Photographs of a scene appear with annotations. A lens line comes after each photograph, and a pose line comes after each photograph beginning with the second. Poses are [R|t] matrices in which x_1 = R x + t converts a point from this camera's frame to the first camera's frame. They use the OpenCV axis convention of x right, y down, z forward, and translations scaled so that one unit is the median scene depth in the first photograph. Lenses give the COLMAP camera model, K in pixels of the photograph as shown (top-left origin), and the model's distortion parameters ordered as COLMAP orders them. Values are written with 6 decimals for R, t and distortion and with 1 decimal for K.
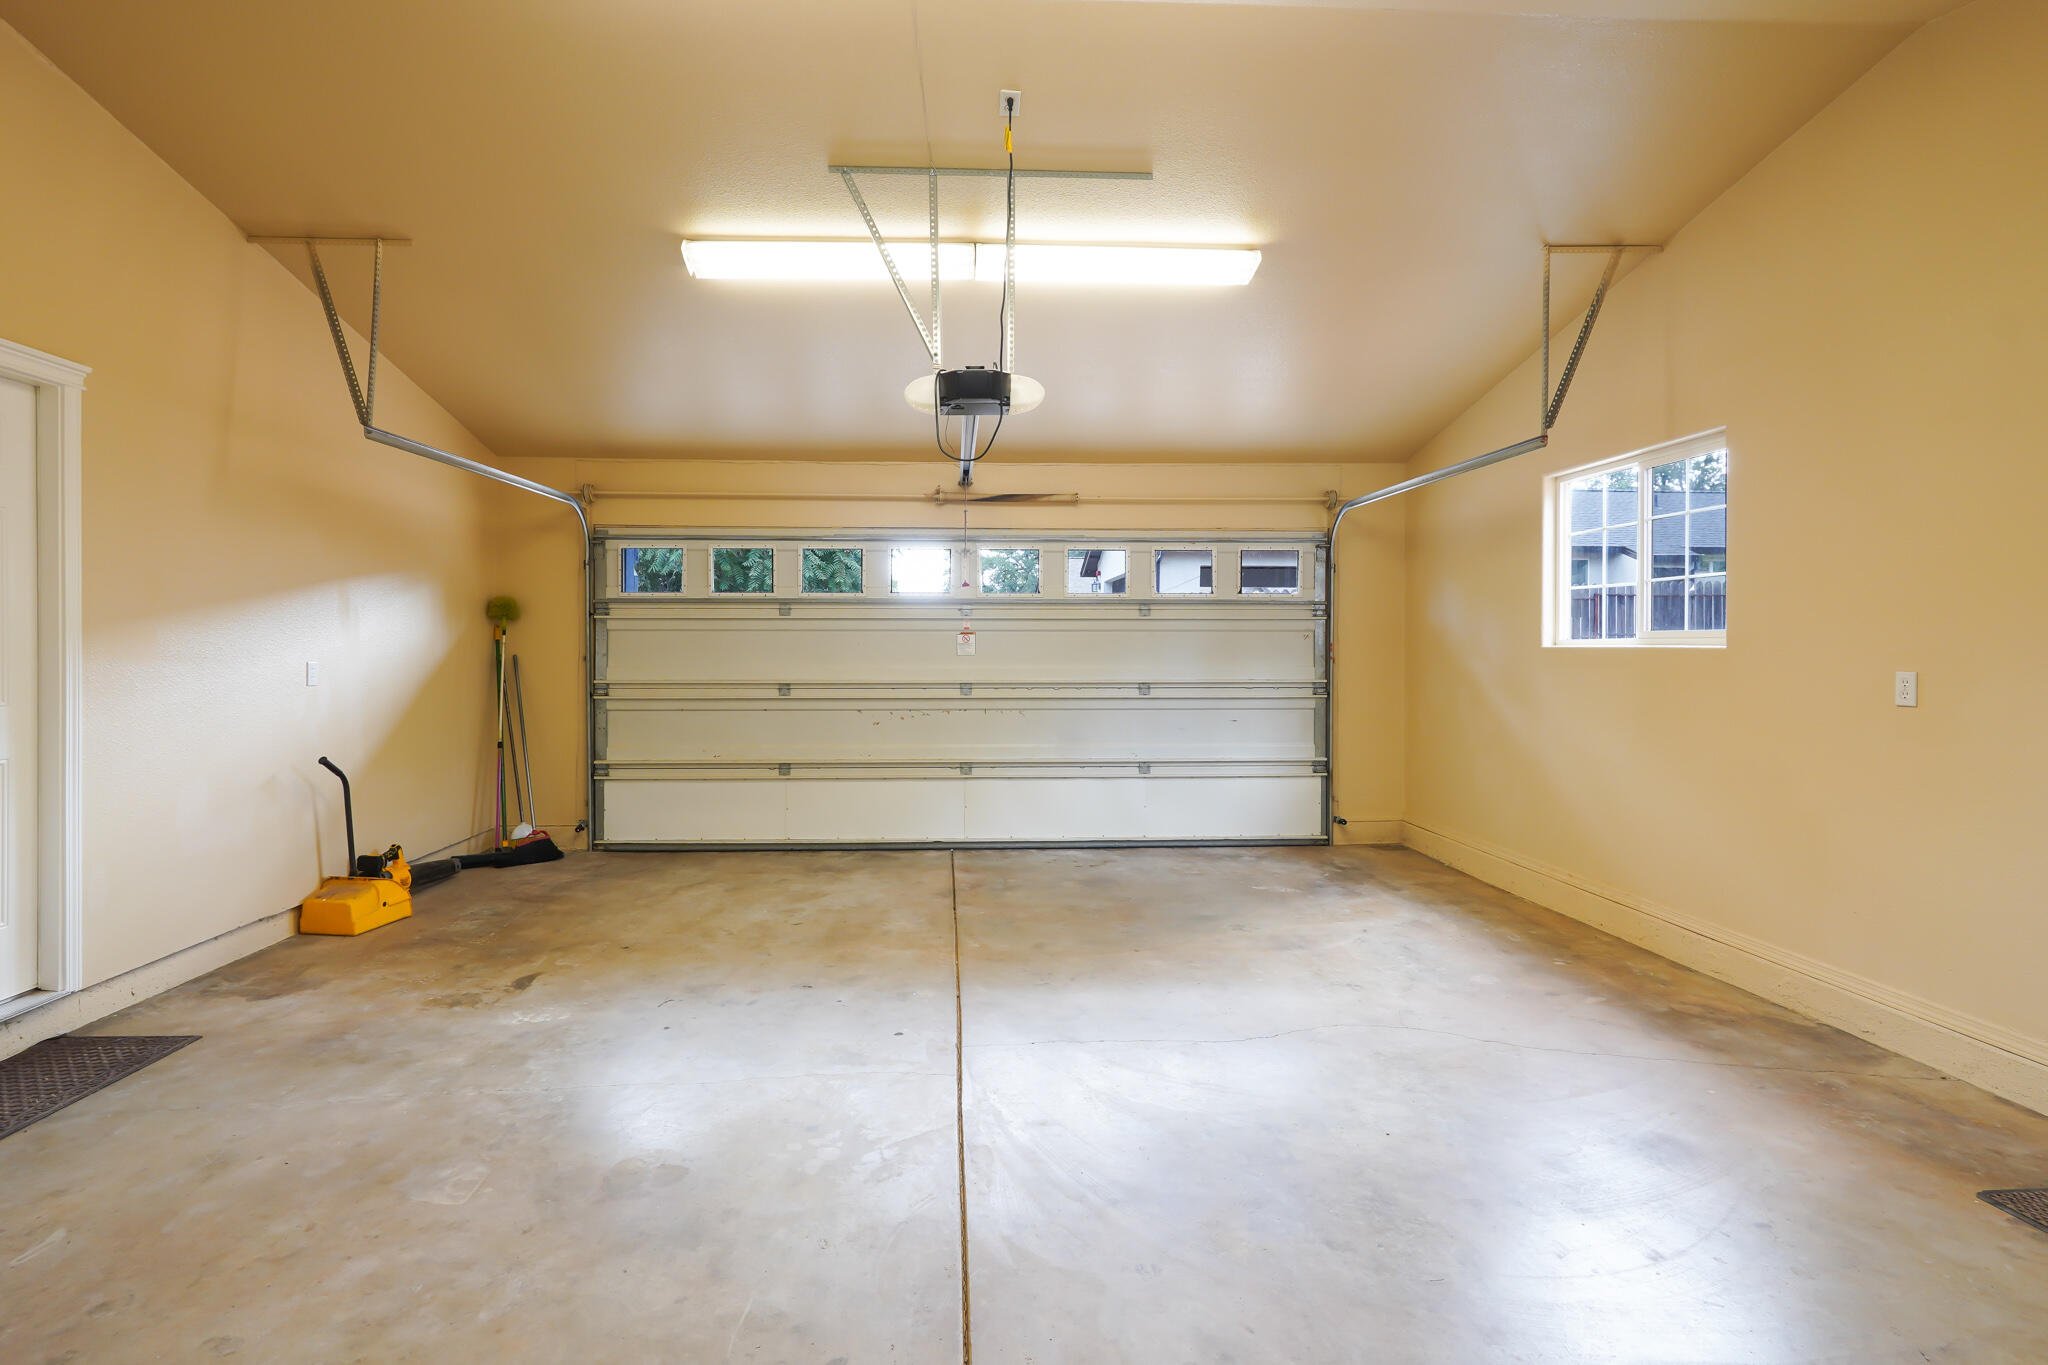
lens RADIAL K [[991.2, 0, 1024.3], [0, 991.2, 656.3], [0, 0, 1]] dist [-0.004015, -0.000148]
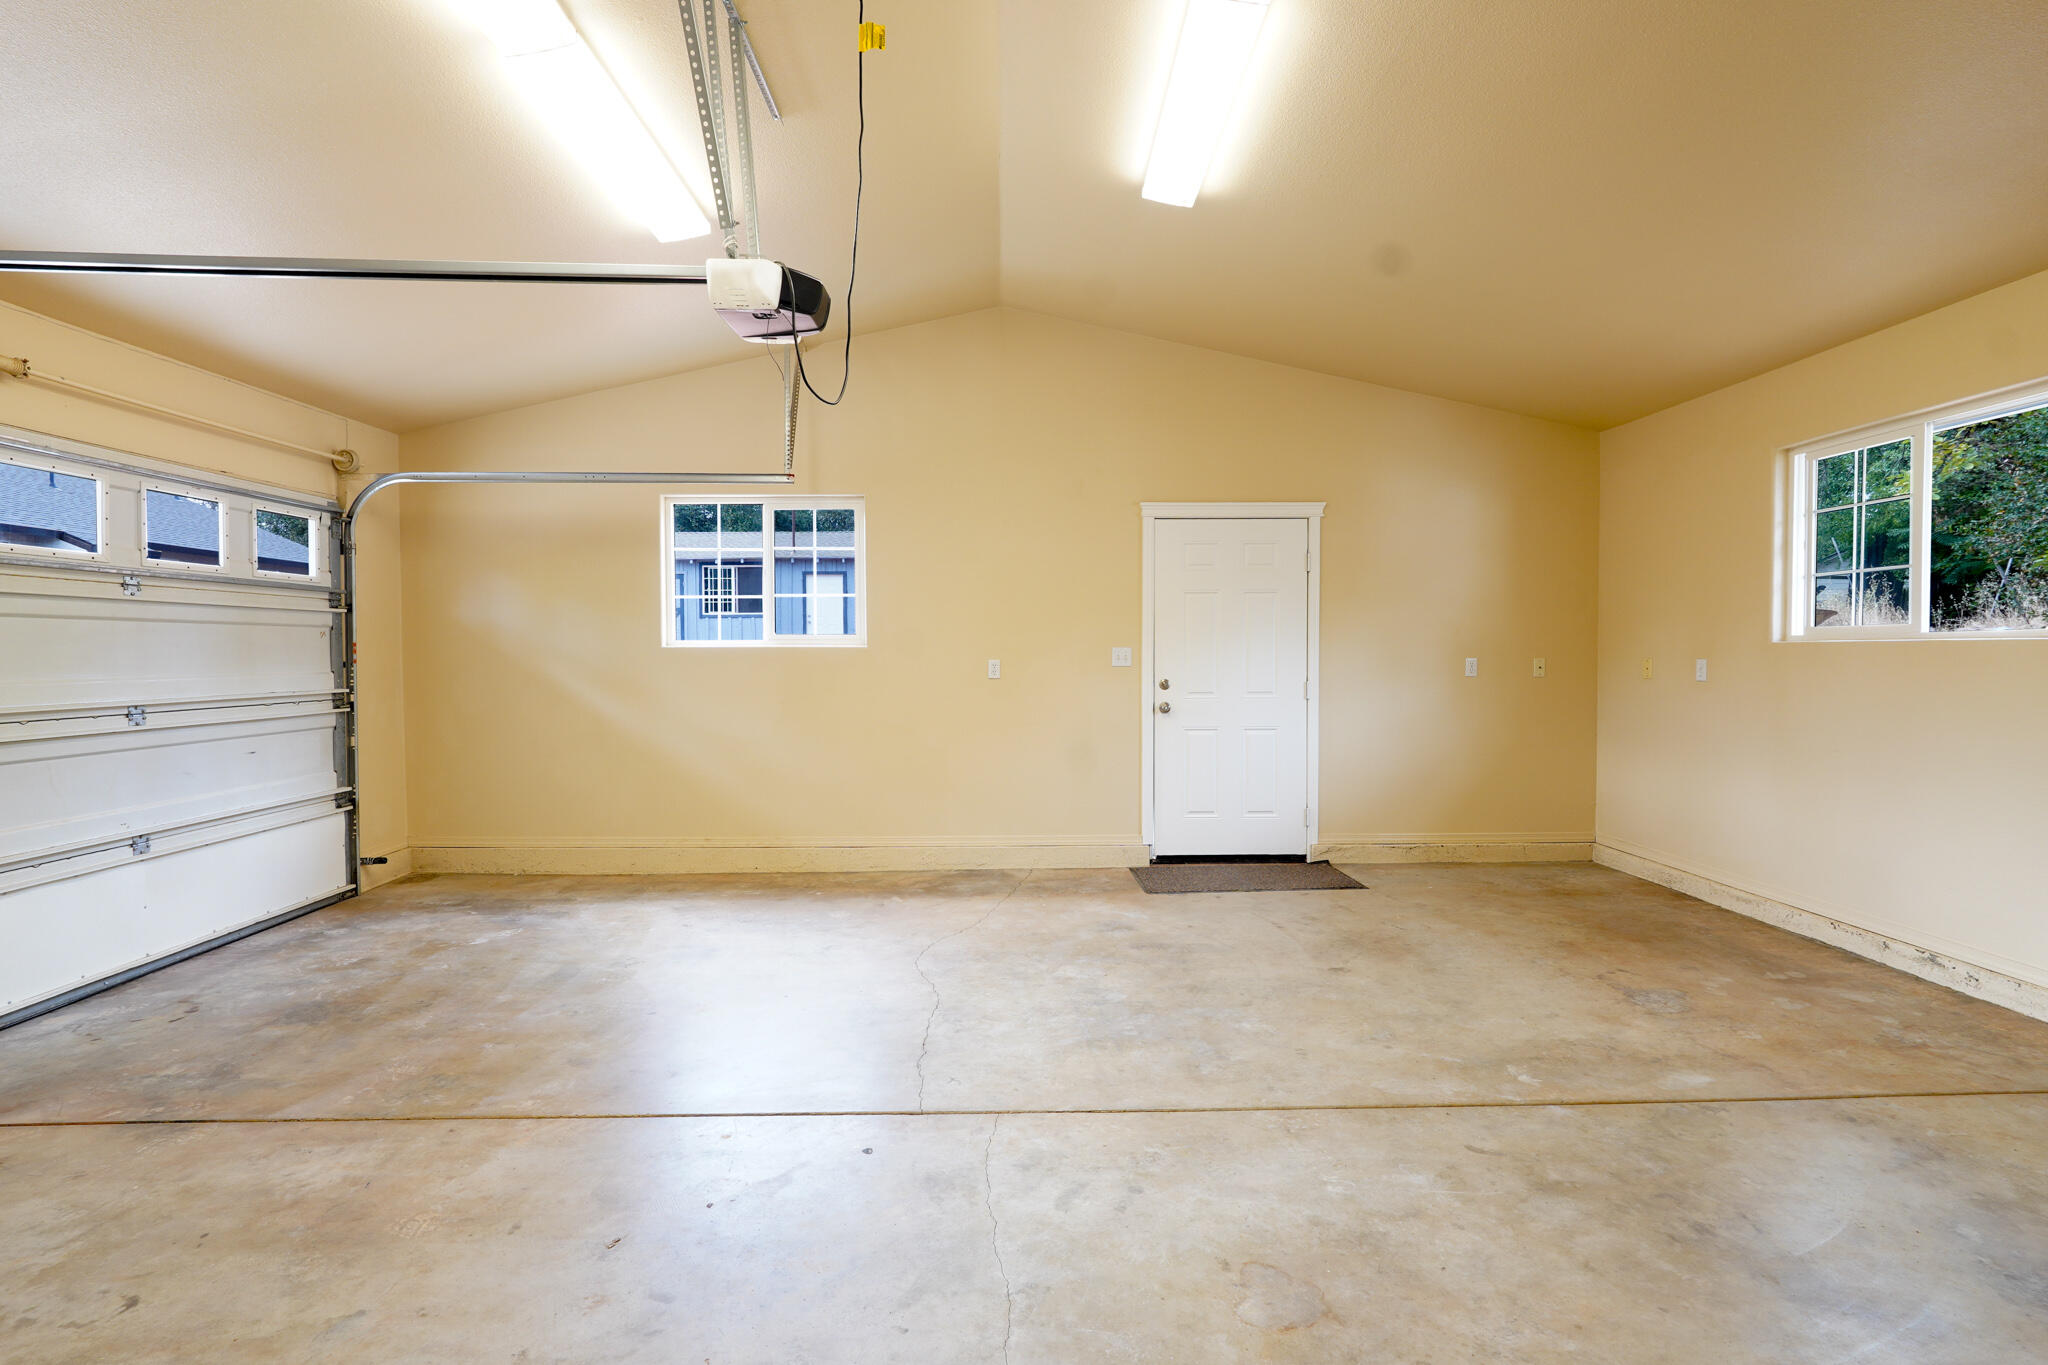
lens RADIAL K [[947.3, 0, 1018.5], [0, 947.3, 682.6], [0, 0, 1]] dist [-0.003059, 0.000673]
pose [[0.062991, -0.035232, 0.997392, -0.415952], [0.012237, 0.999329, 0.034528, -0.000892], [-0.997939, 0.010030, 0.063379, 0.417168]]
